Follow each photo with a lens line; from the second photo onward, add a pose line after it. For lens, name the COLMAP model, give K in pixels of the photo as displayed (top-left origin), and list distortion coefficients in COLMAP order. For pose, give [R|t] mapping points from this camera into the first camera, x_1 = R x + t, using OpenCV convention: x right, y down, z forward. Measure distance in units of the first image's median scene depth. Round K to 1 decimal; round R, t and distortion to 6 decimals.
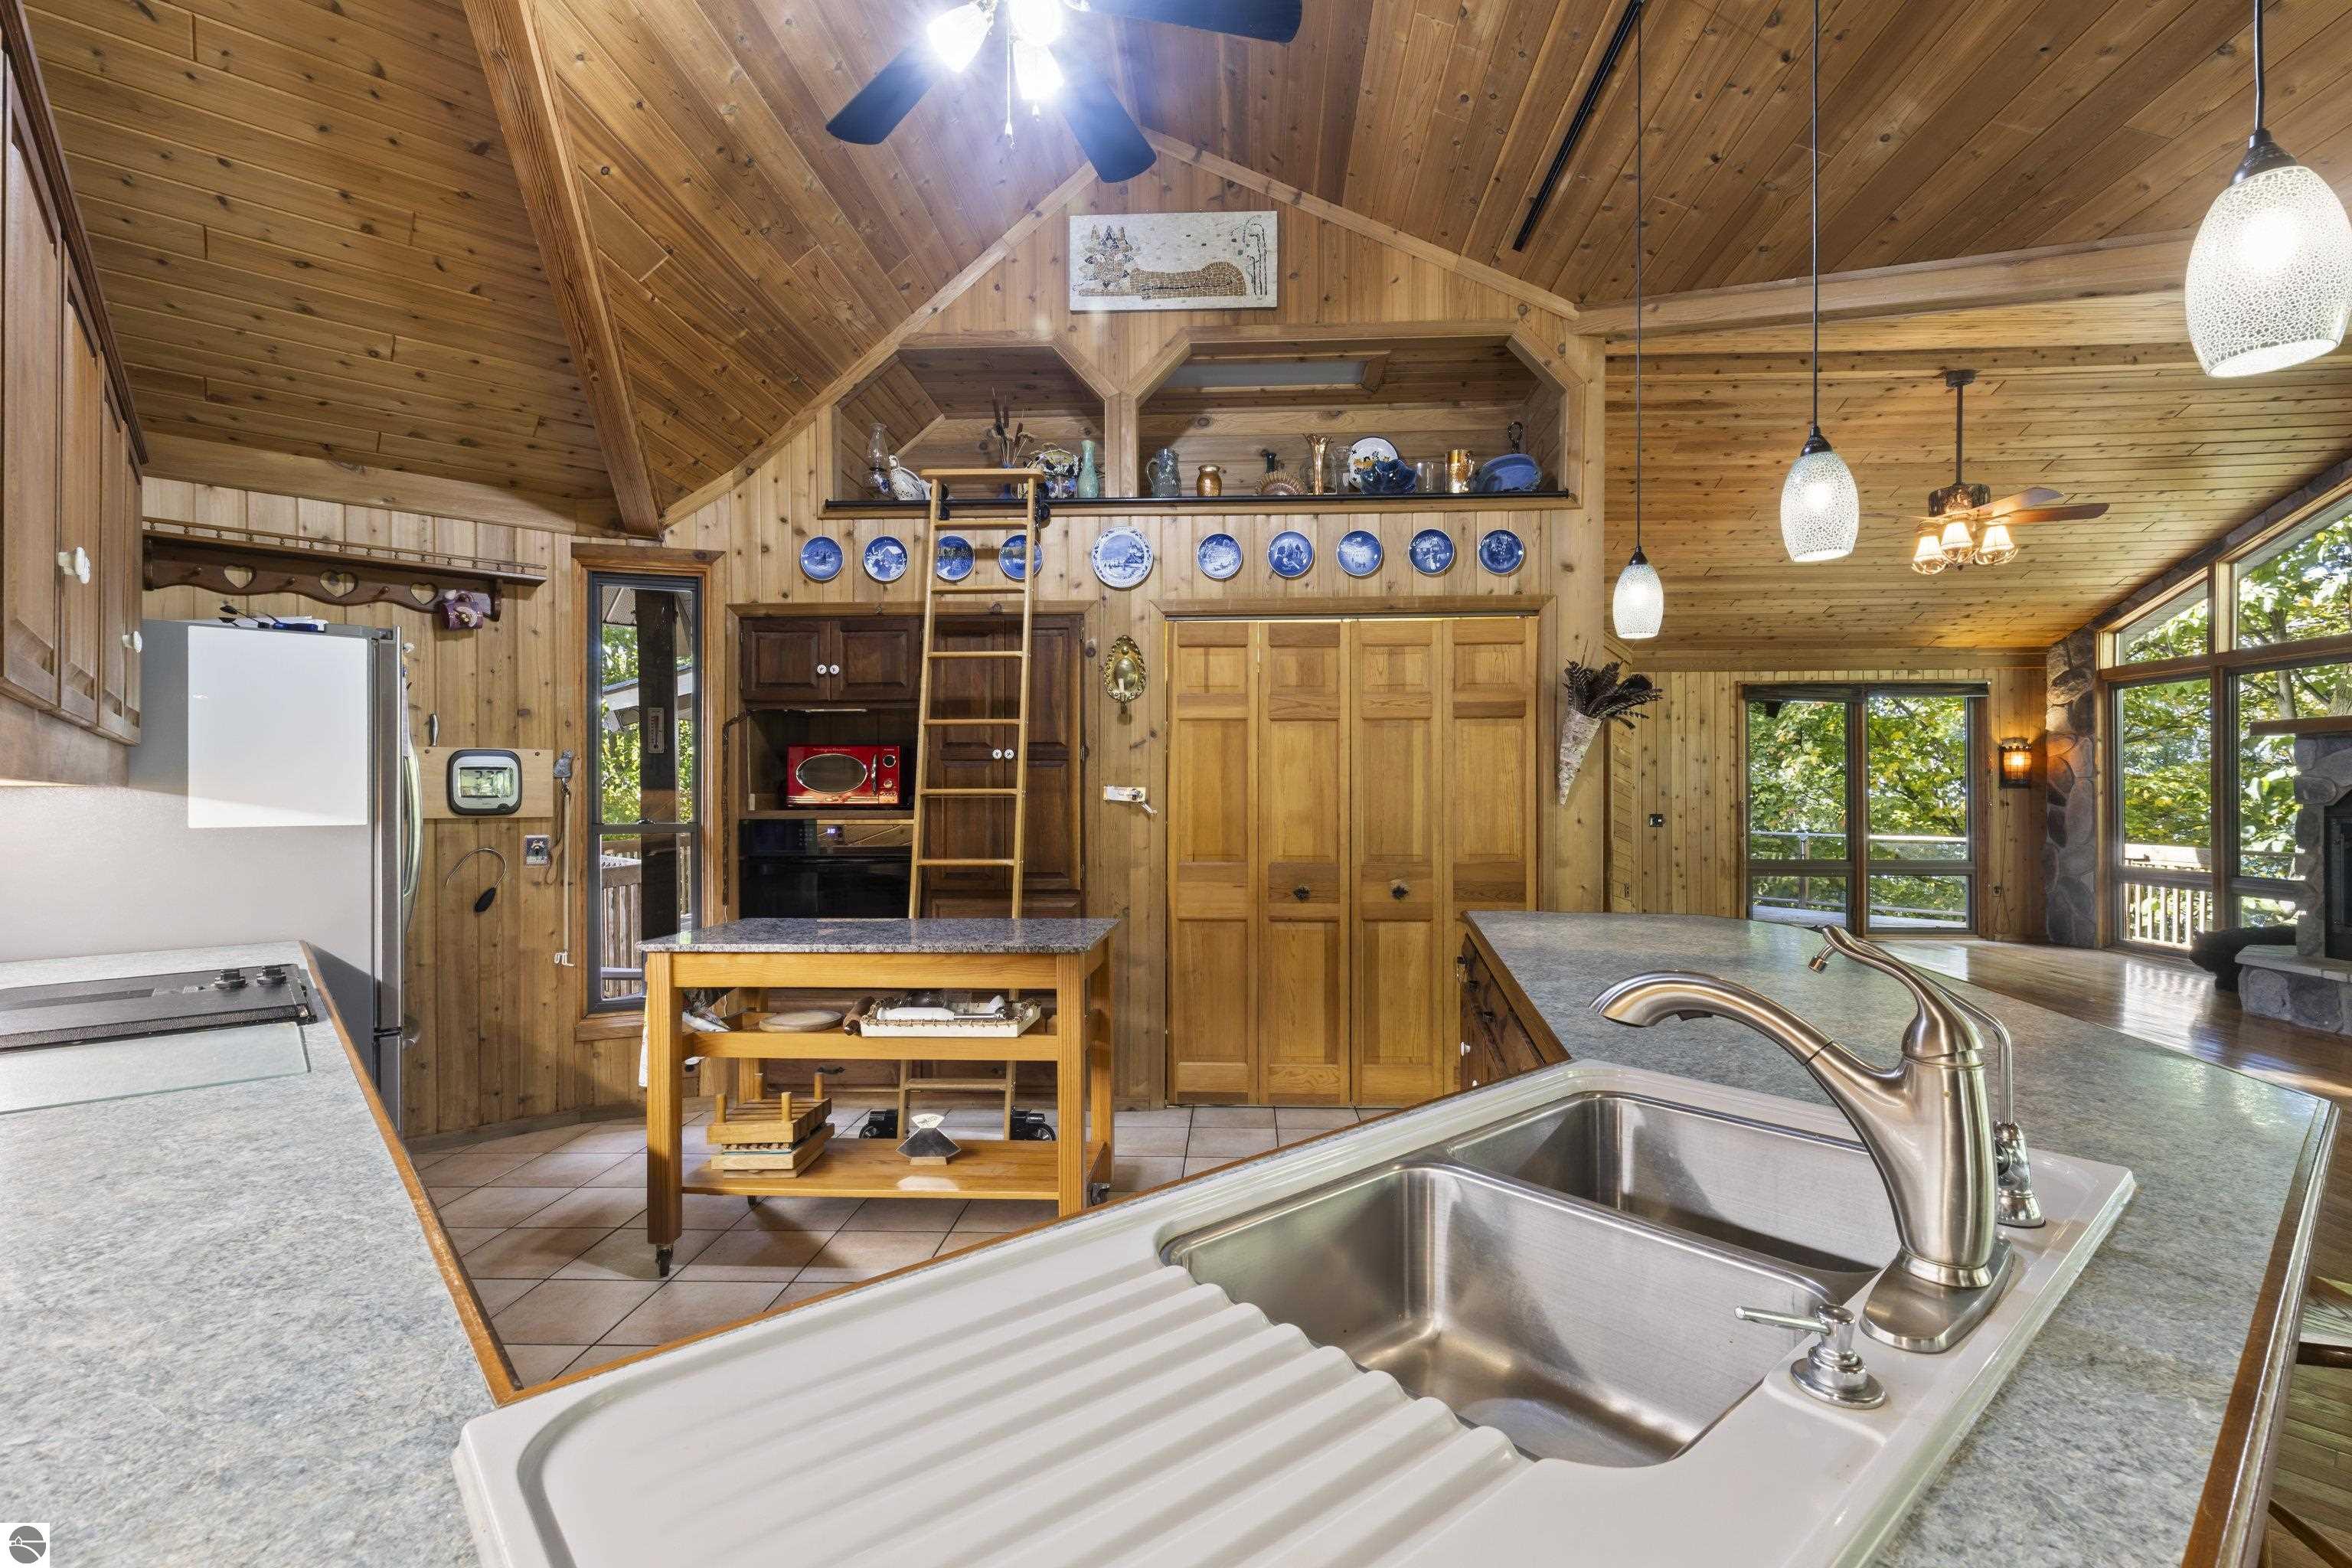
lens RADIAL K [[1067.8, 0, 1193.1], [0, 1067.8, 789.9], [0, 0, 1]] dist [0.004008, 0.000601]
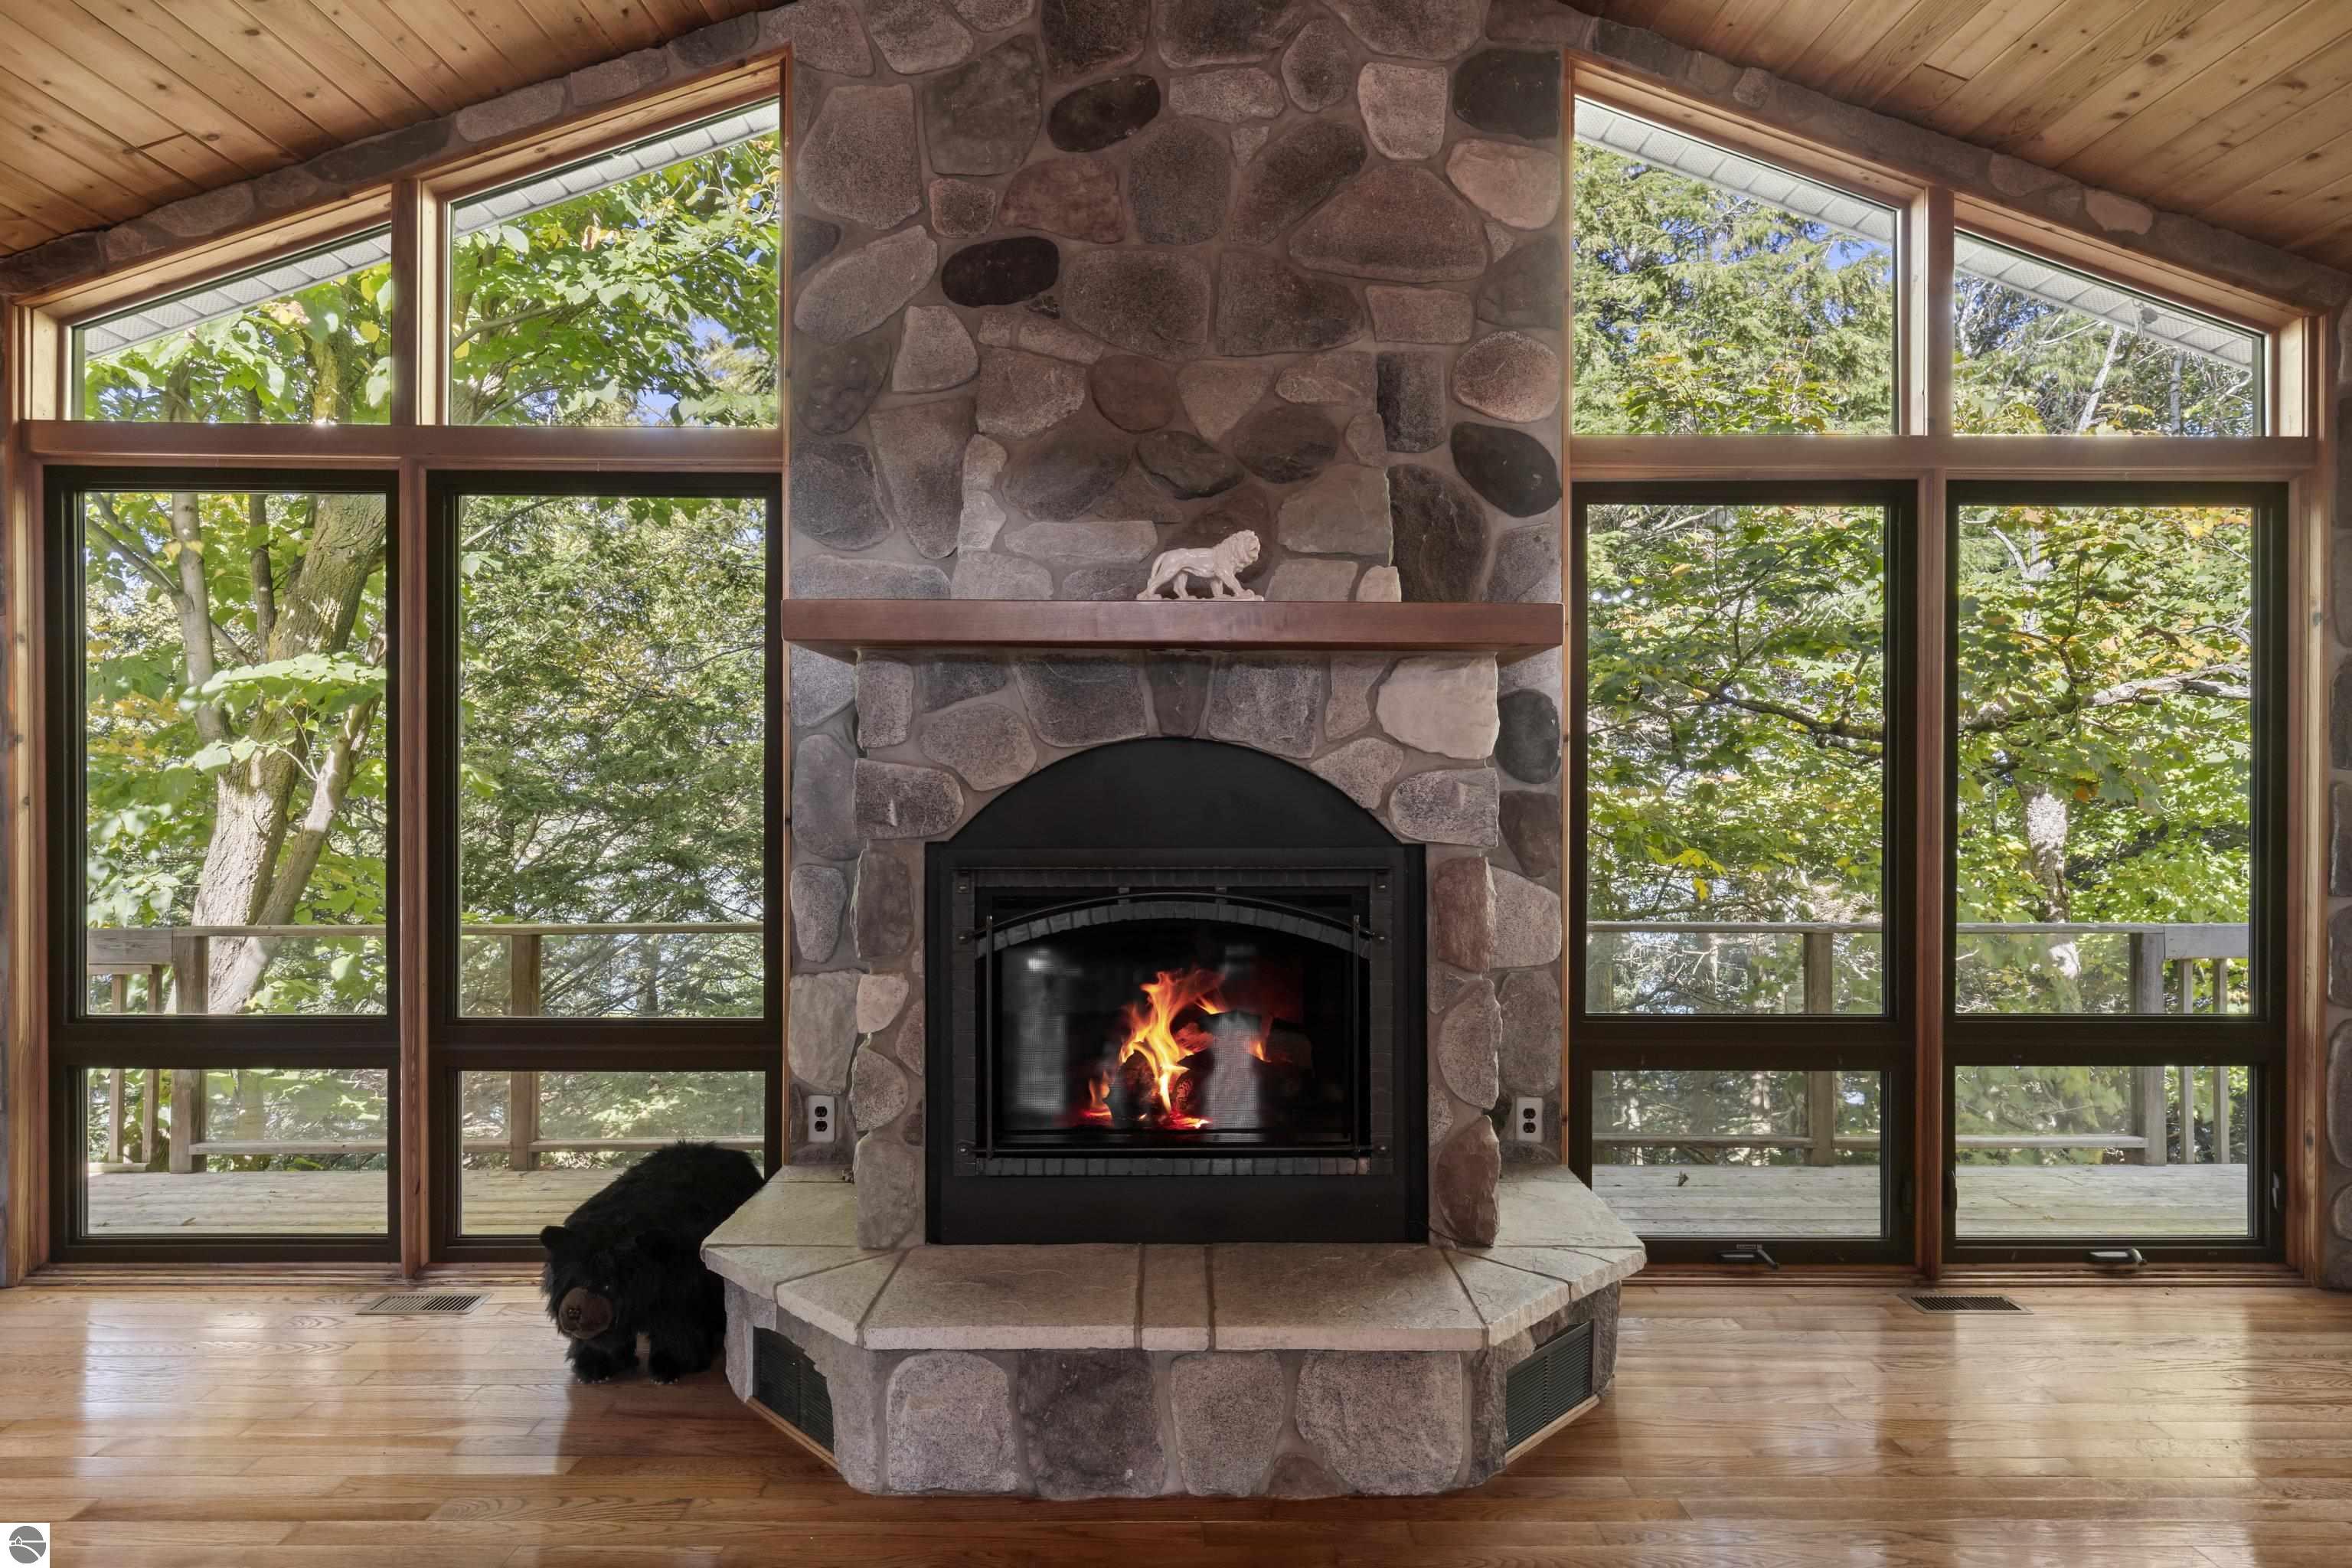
lens RADIAL K [[1386.1, 0, 1183.3], [0, 1386.1, 793.5], [0, 0, 1]] dist [0.003293, -0.000787]
pose [[-0.059164, -0.004905, 0.998236, 0.395155], [-0.007465, 0.999962, 0.004472, -0.003523], [-0.998220, -0.007187, -0.059199, 0.657666]]
